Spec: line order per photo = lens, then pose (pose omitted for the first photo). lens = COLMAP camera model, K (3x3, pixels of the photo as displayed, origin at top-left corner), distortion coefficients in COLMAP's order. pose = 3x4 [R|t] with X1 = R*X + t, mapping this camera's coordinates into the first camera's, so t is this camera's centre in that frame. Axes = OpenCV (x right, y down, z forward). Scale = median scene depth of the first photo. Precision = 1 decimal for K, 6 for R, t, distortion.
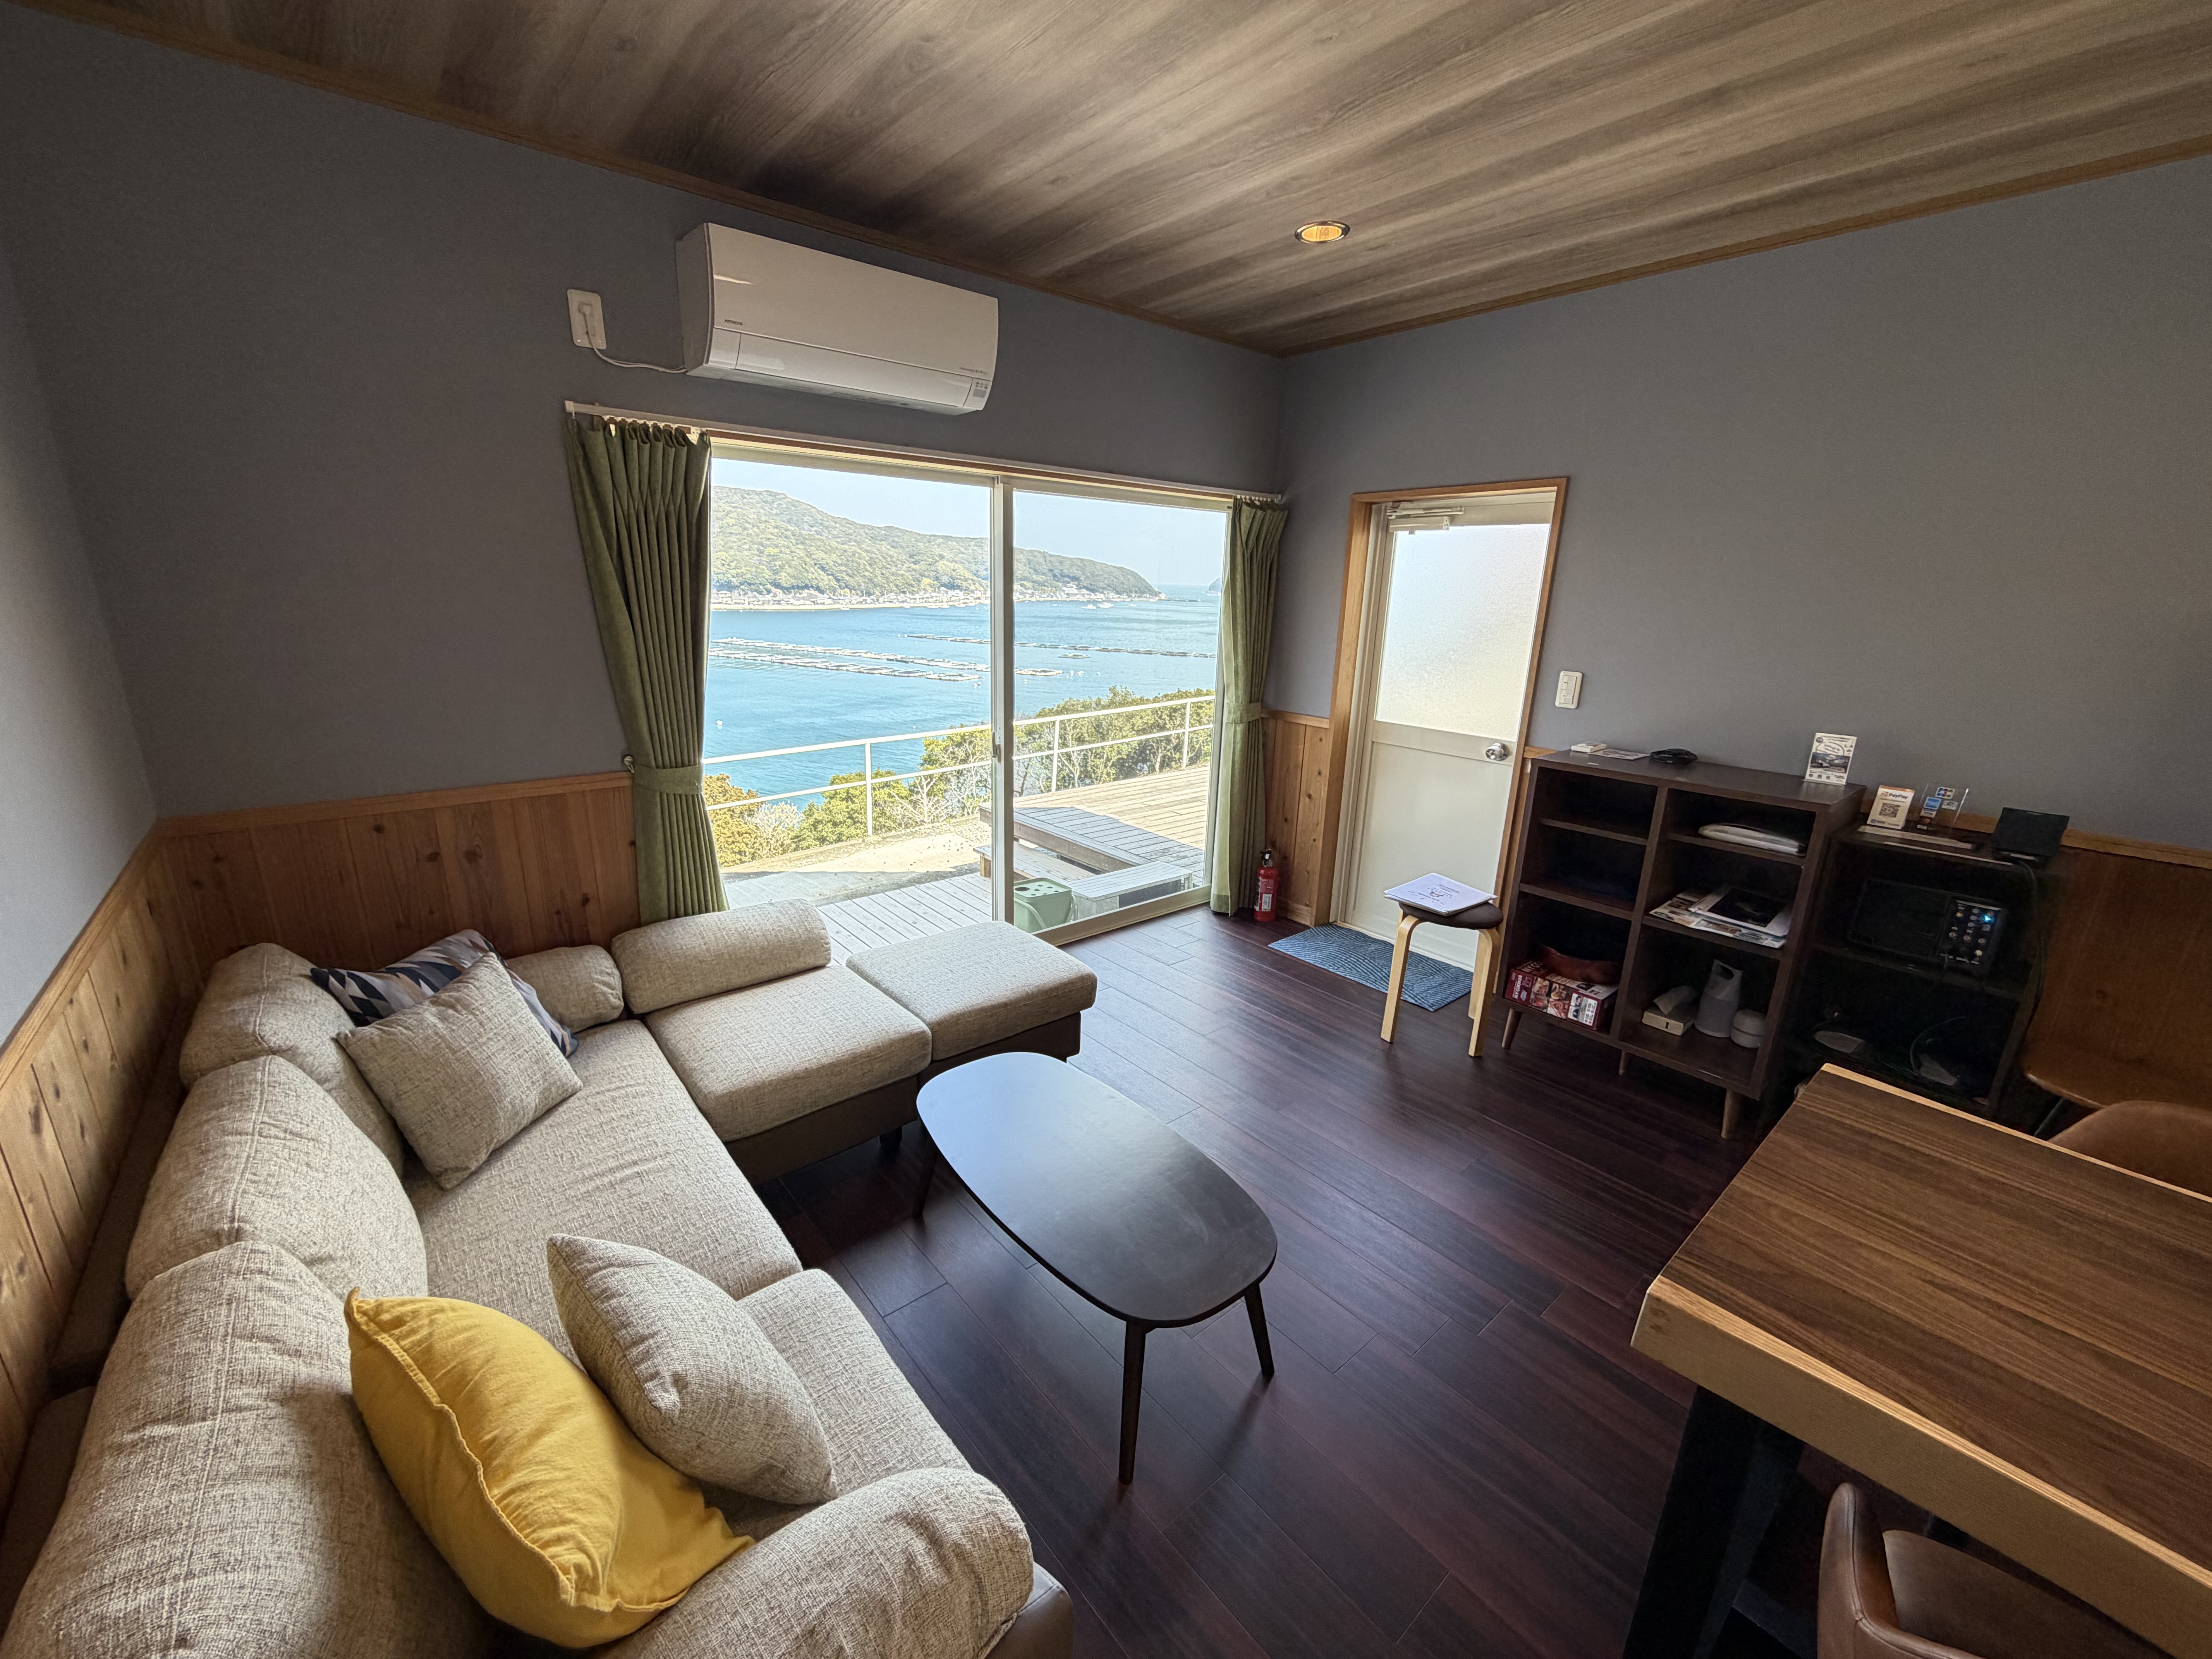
lens RADIAL K [[881.9, 0, 1106.8], [0, 881.9, 835.1], [0, 0, 1]] dist [-0.001515, -0.000101]
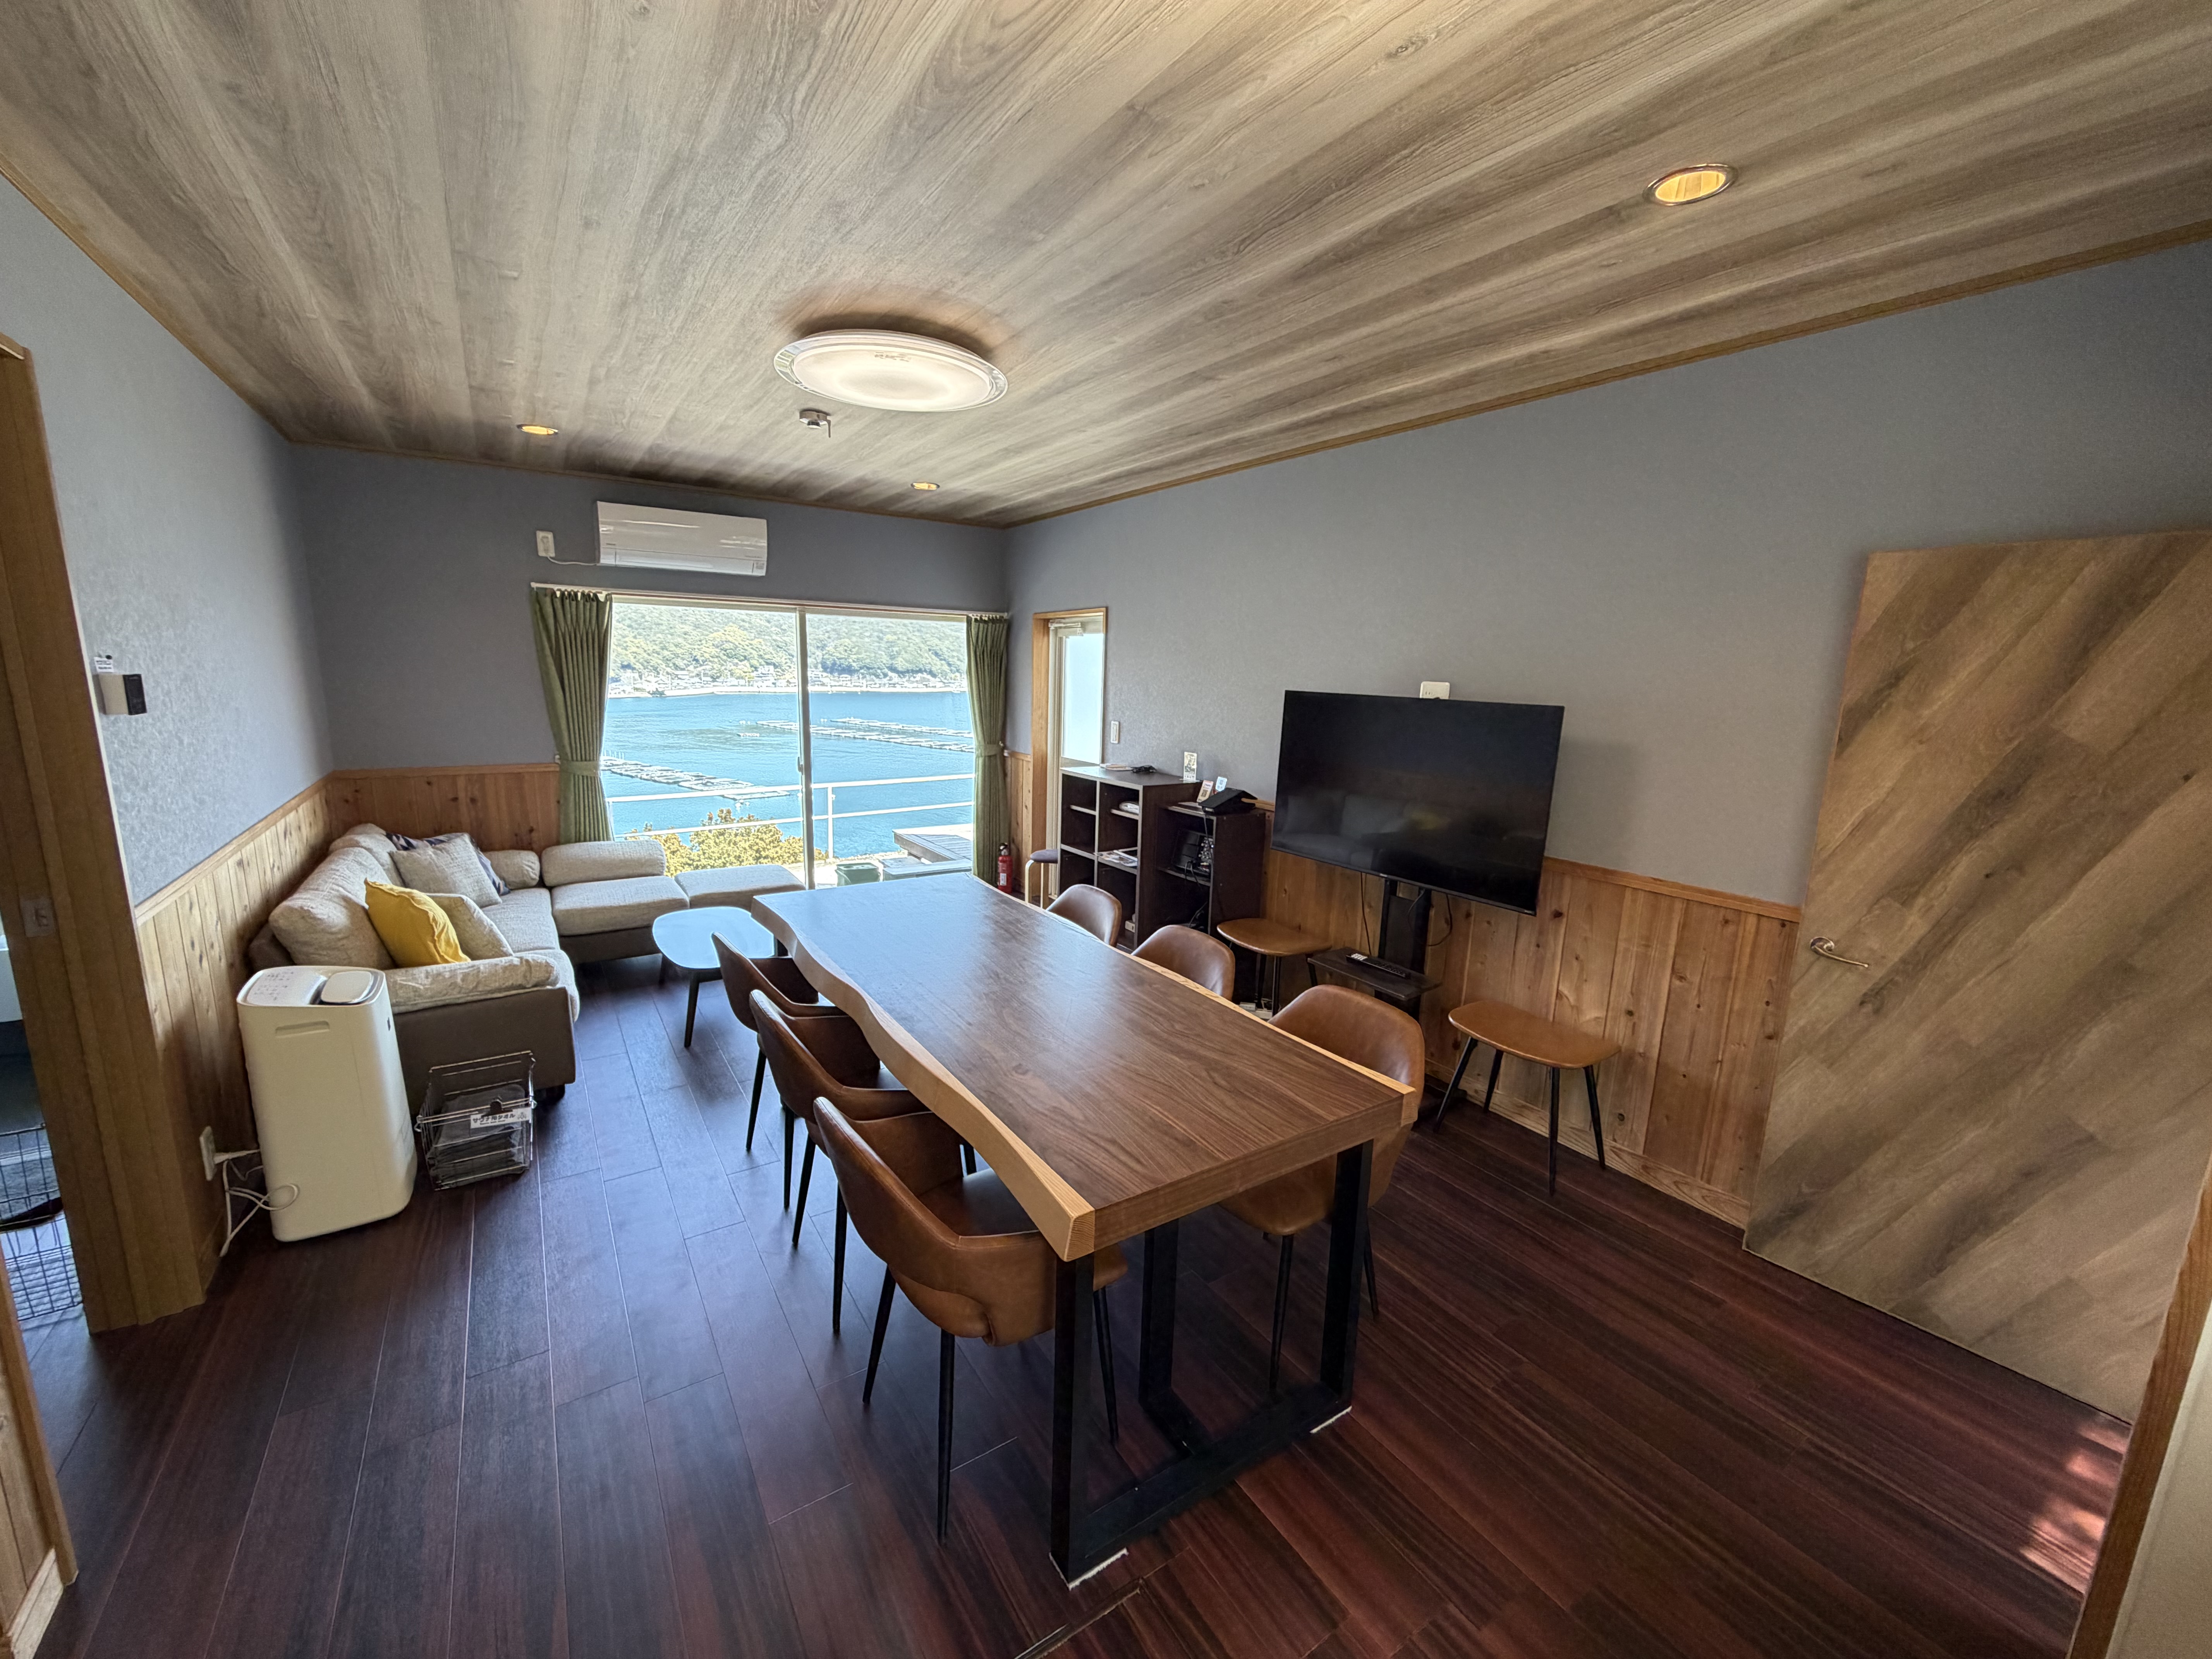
lens RADIAL K [[881.9, 0, 1105.8], [0, 881.9, 832.4], [0, 0, 1]] dist [-0.001515, -0.000101]
pose [[0.993793, 0.023507, -0.108729, 0.849093], [-0.033644, 0.995157, -0.092356, 0.213560], [0.106032, 0.095441, 0.989772, -0.753153]]
